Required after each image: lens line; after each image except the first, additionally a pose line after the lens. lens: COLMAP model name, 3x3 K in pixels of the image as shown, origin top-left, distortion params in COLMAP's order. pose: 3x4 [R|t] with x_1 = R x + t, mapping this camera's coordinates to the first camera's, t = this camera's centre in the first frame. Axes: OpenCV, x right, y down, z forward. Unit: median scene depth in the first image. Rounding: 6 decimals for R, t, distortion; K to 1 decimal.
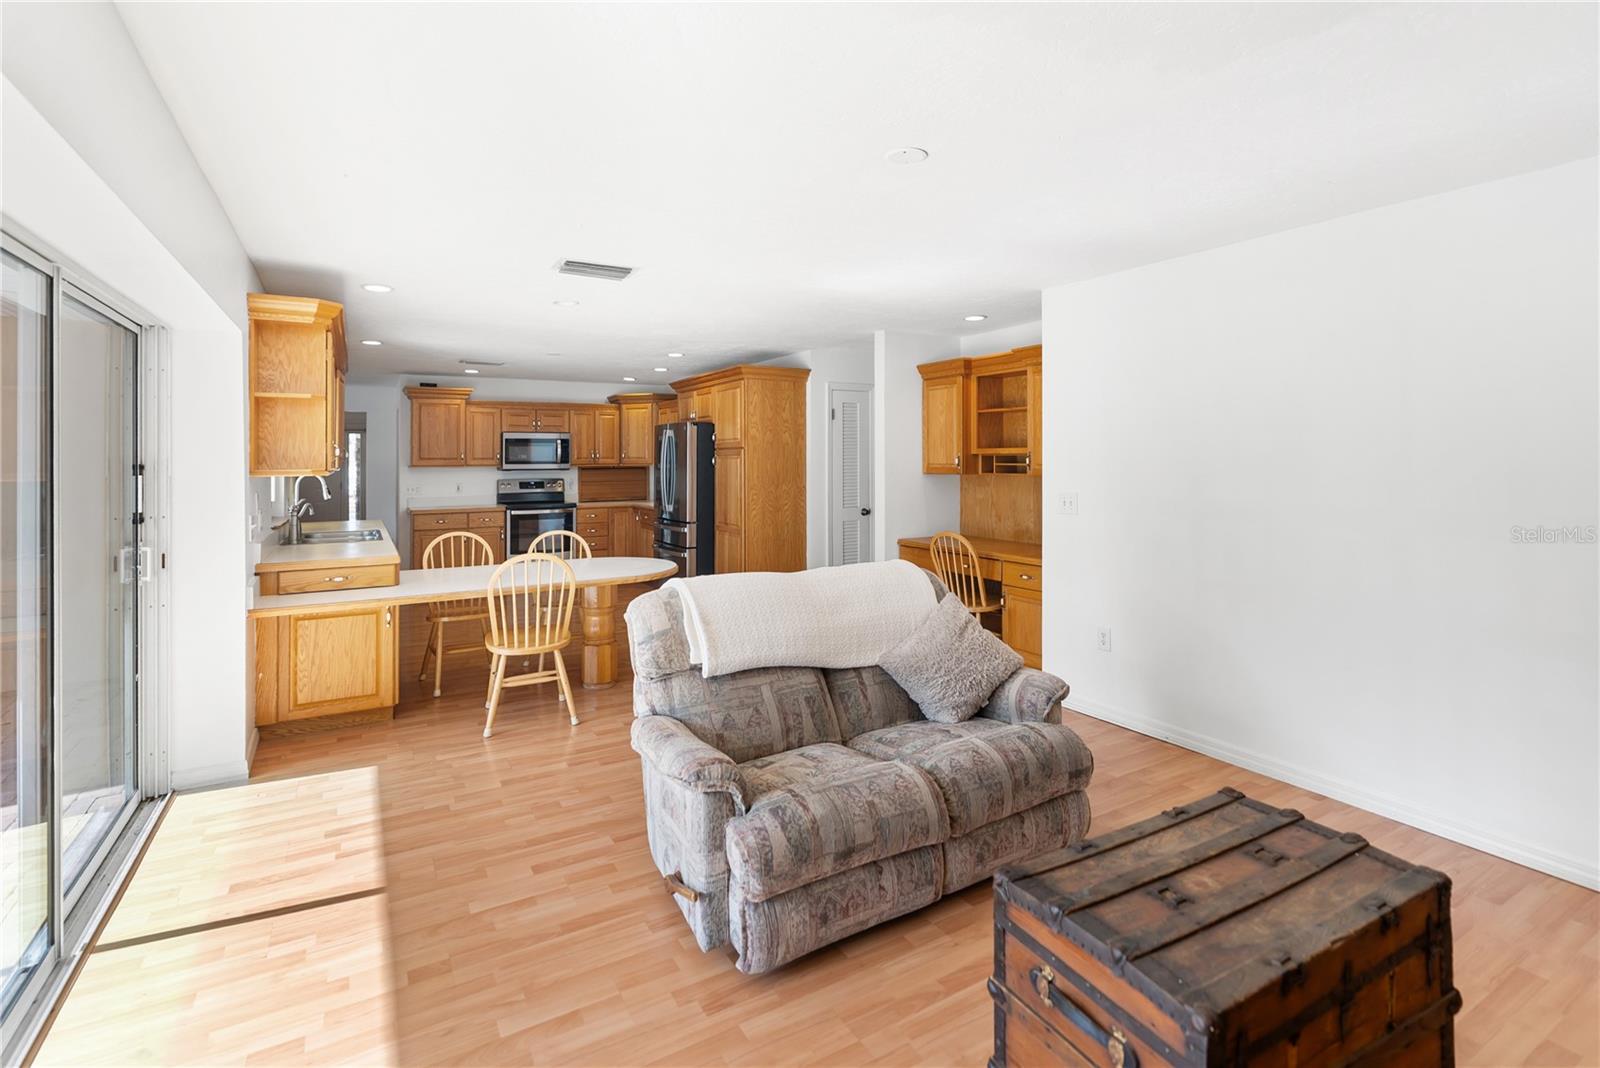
lens RADIAL K [[759.4, 0, 793.6], [0, 759.4, 443.9], [0, 0, 1]] dist [-0.004384, -0.000074]
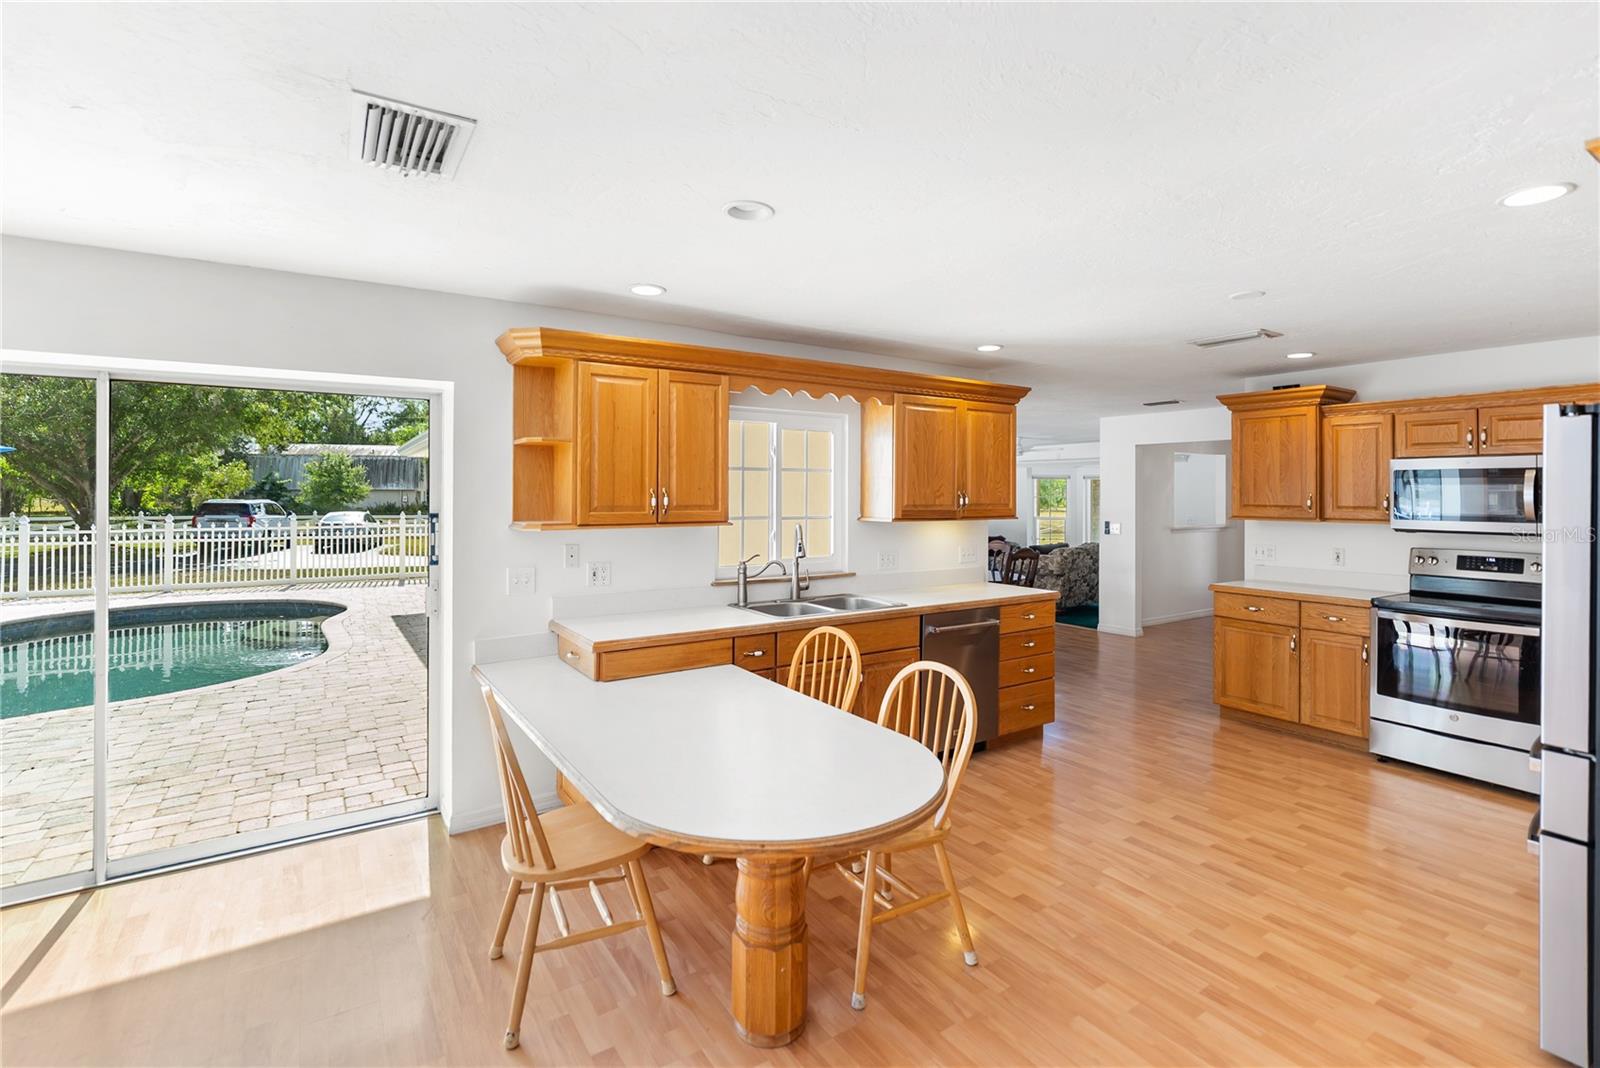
lens RADIAL K [[739.2, 0, 796.9], [0, 739.2, 496.9], [0, 0, 1]] dist [-0.003806, 0.000348]
pose [[0.061928, 0.011306, -0.998017, 0.126426], [0.015060, 0.999811, 0.012261, -0.001661], [0.997967, -0.015790, 0.061746, 0.681992]]
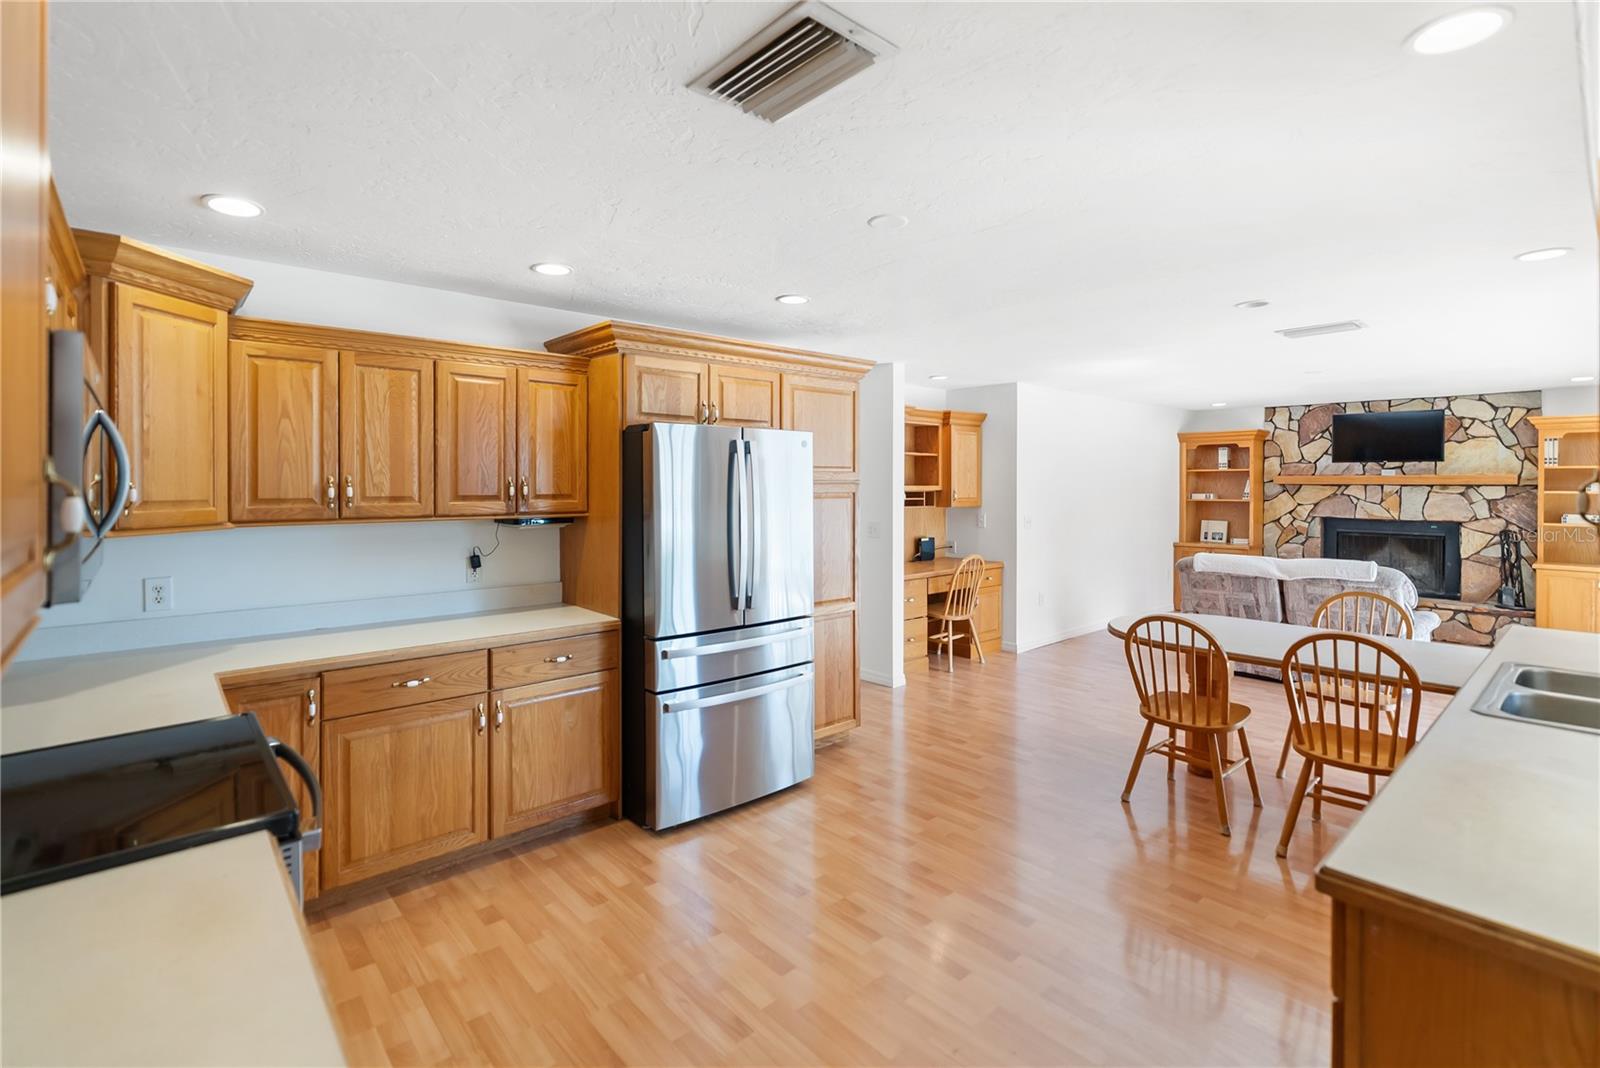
lens RADIAL K [[740.7, 0, 798.8], [0, 740.7, 489.8], [0, 0, 1]] dist [-0.000435, 0.000646]
pose [[-0.202048, -0.003238, 0.979370, -0.659026], [-0.019494, 0.999810, -0.000716, 0.013228], [-0.979182, -0.019236, -0.202073, 1.106678]]
